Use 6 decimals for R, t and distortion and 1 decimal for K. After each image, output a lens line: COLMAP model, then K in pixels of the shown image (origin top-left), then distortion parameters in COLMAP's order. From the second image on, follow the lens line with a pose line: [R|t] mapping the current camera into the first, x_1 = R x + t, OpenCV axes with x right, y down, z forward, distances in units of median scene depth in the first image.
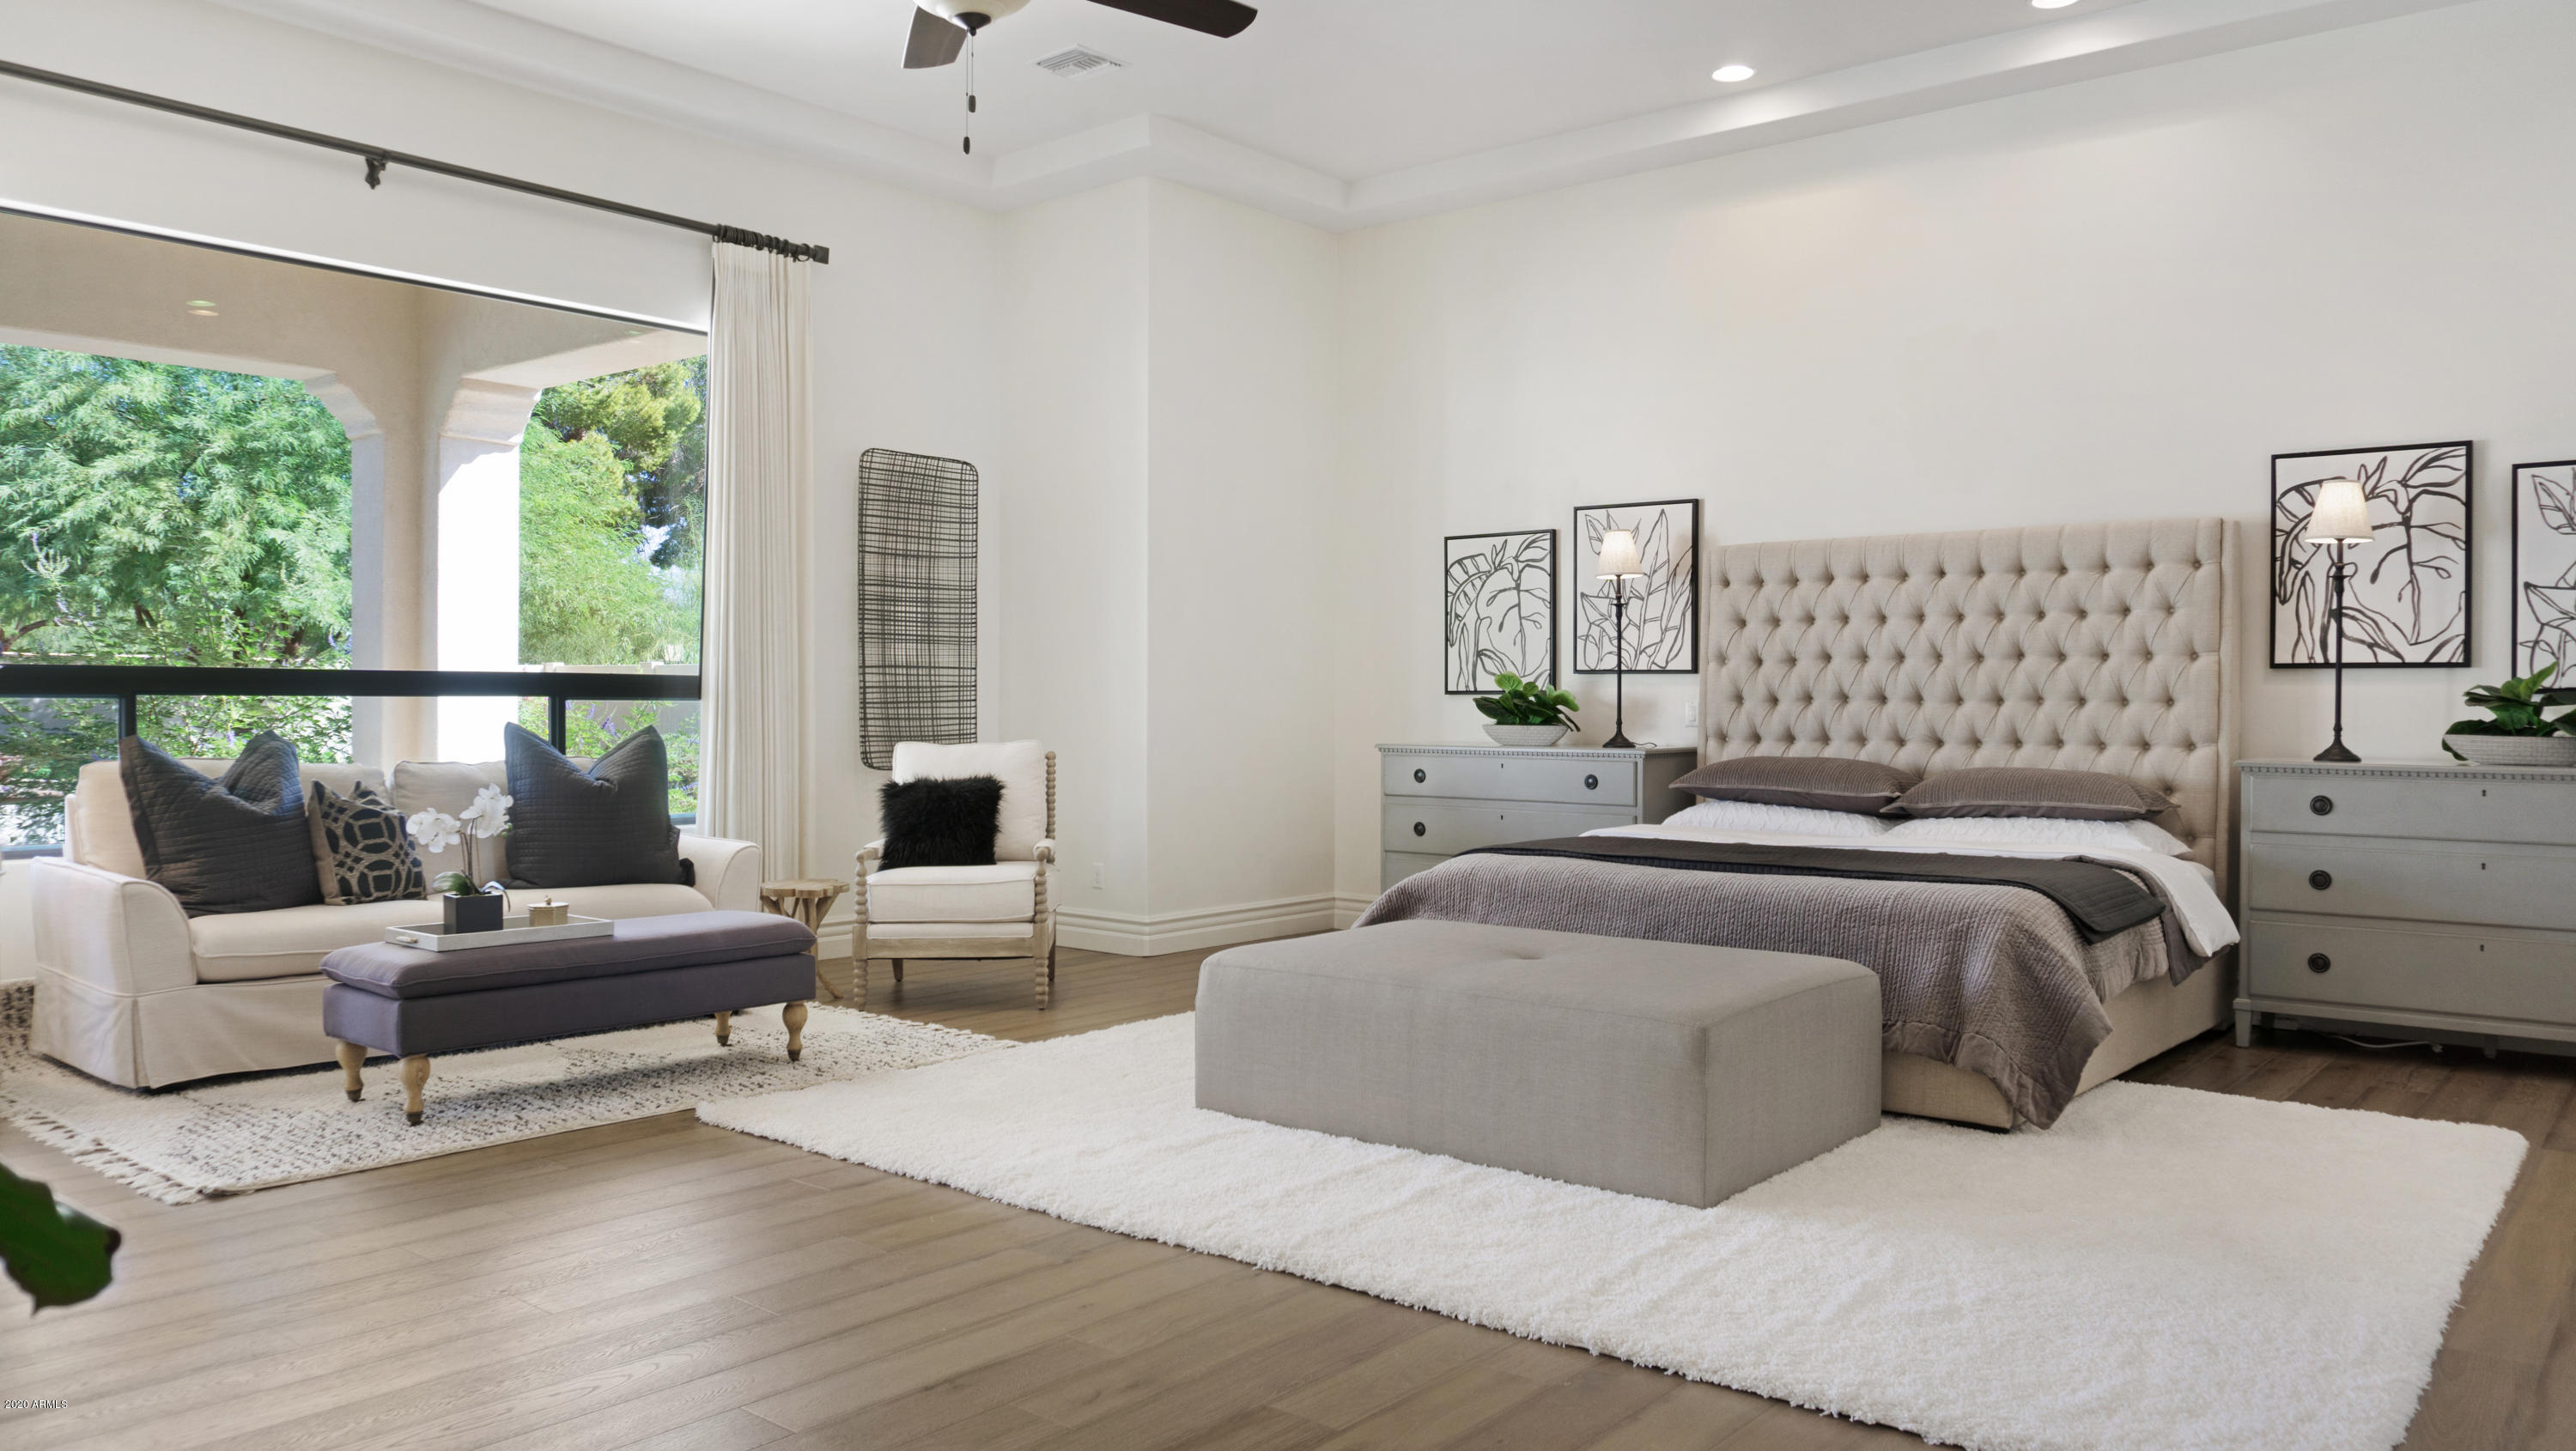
lens RADIAL K [[1781.2, 0, 1303.0], [0, 1781.2, 715.7], [0, 0, 1]] dist [-0.008519, -0.004271]
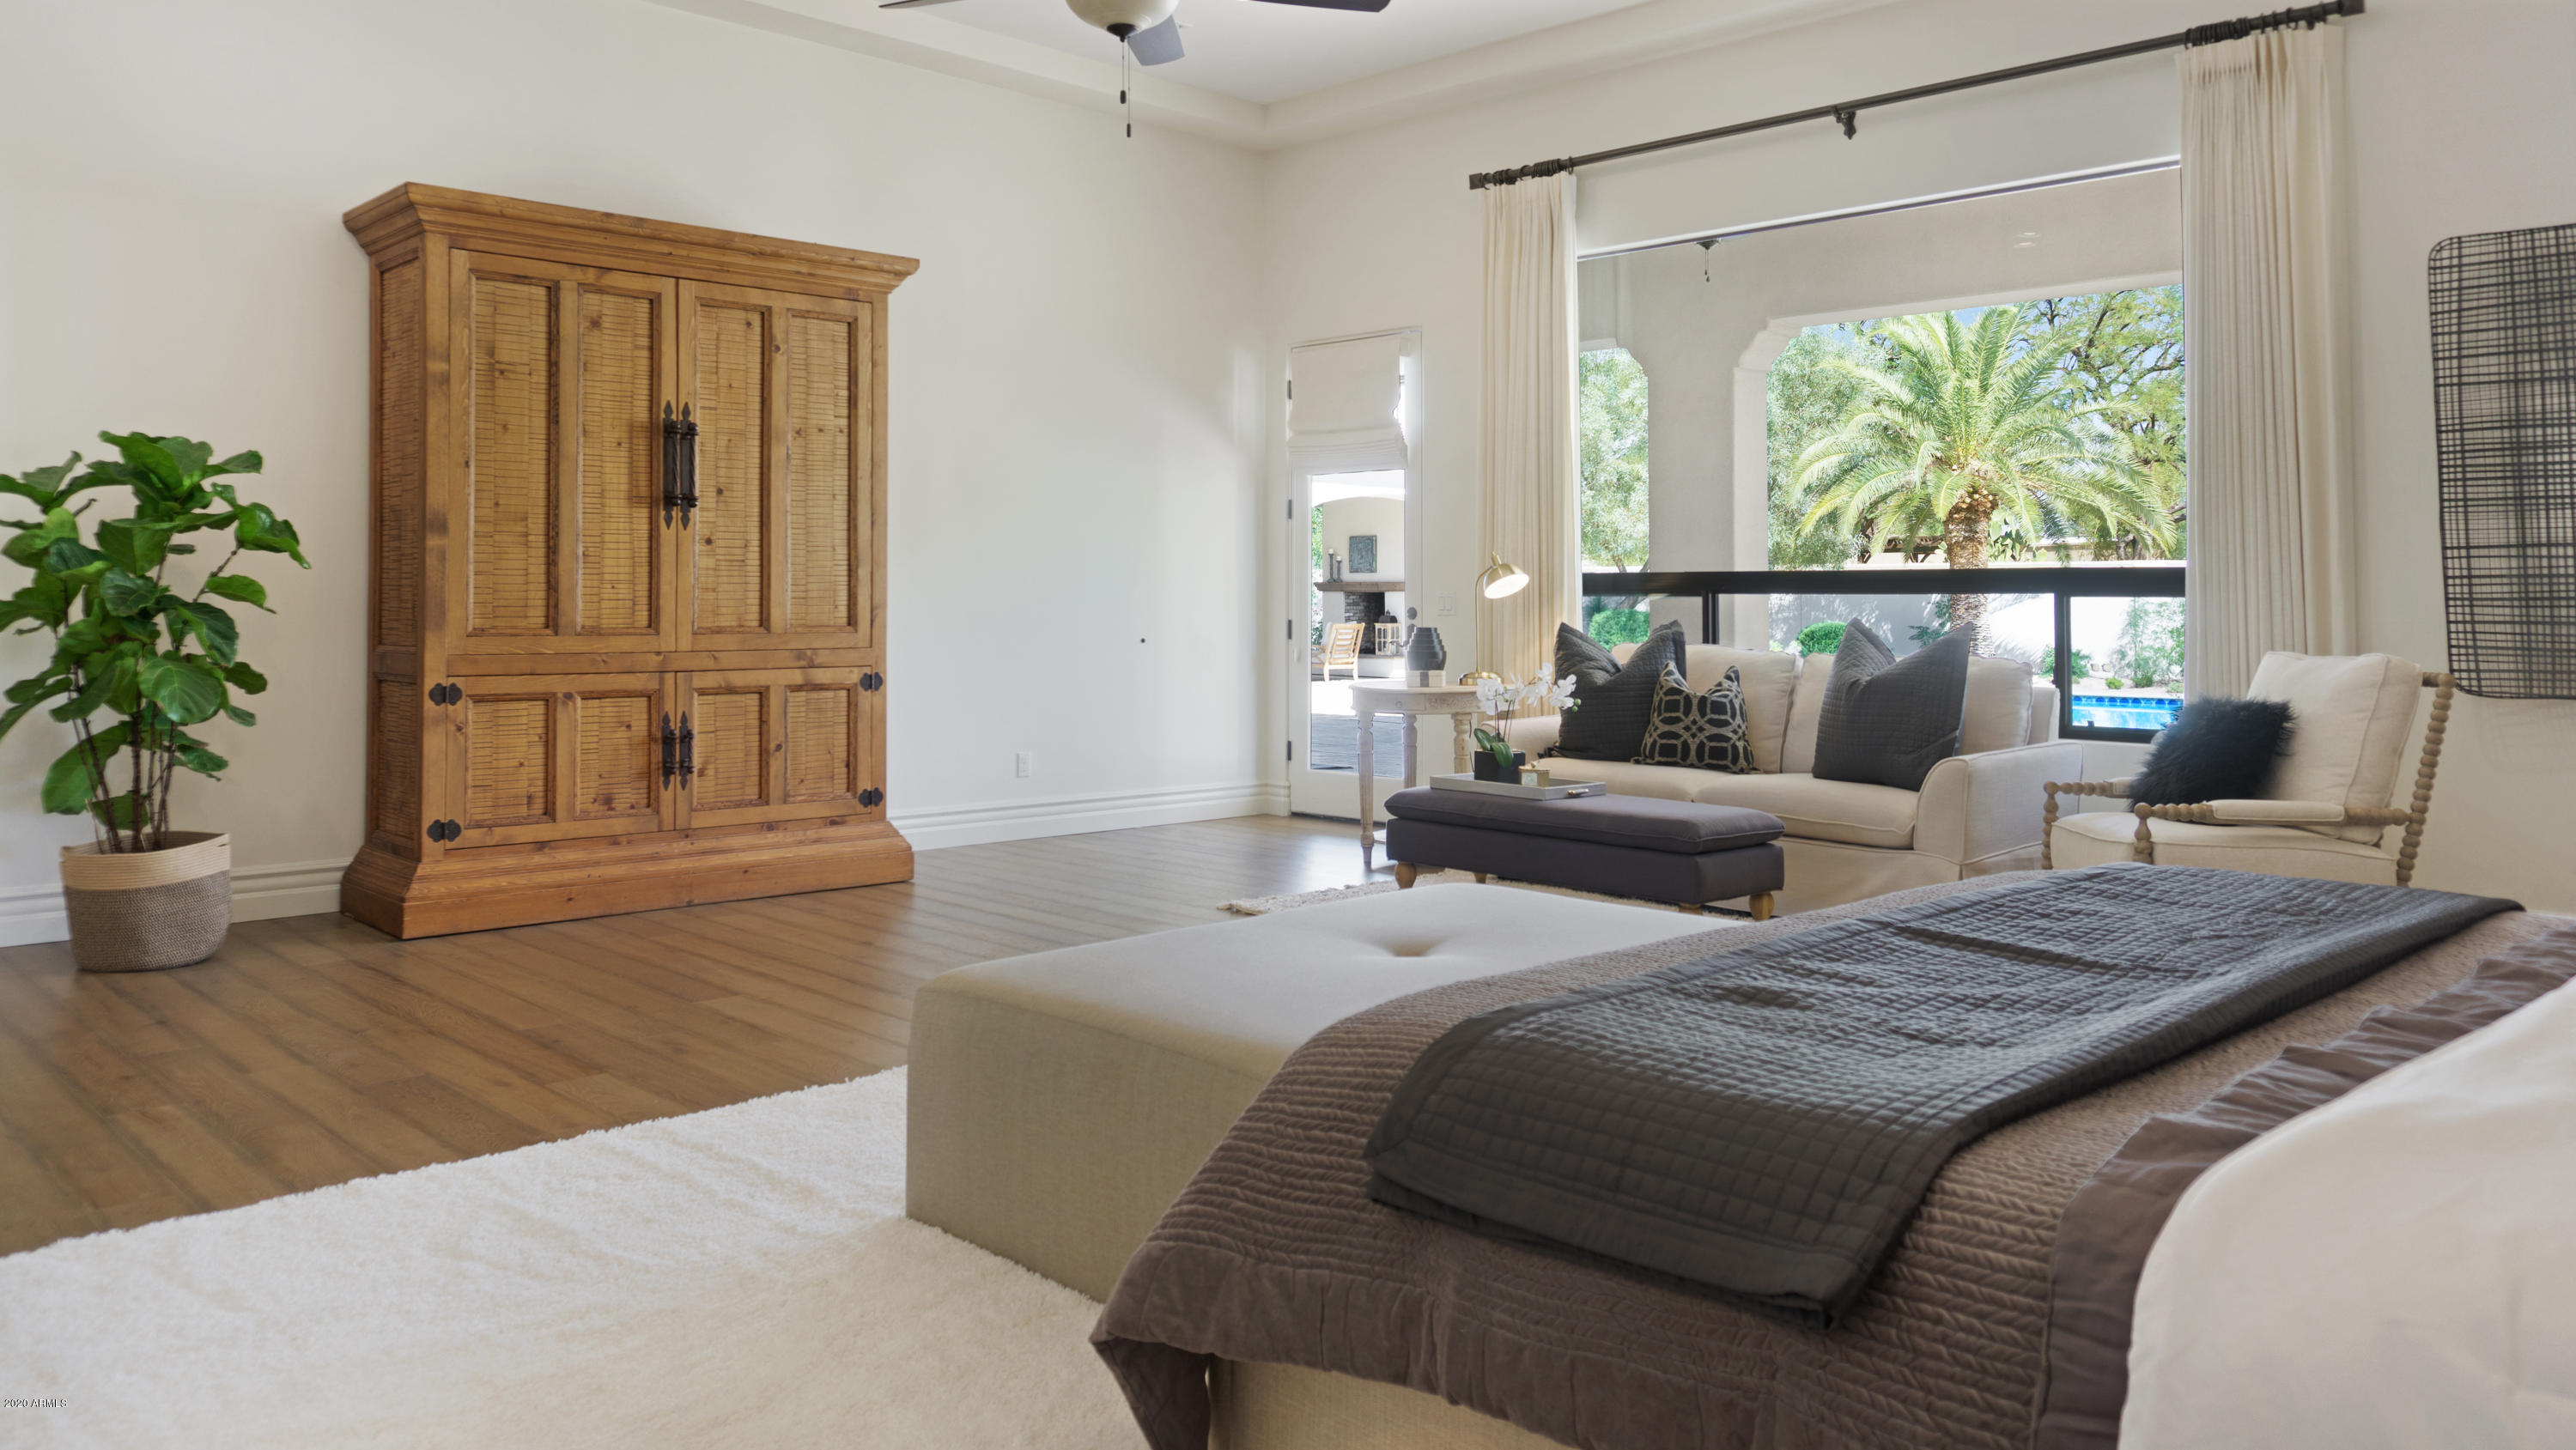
lens RADIAL K [[1836.9, 0, 1294.5], [0, 1836.9, 487.1], [0, 0, 1]] dist [-0.001729, -0.003055]
pose [[-0.103317, -0.064360, -0.992564, 0.504440], [-0.010782, 0.997918, -0.063585, -0.000466], [0.994590, 0.004133, -0.103796, 0.599662]]
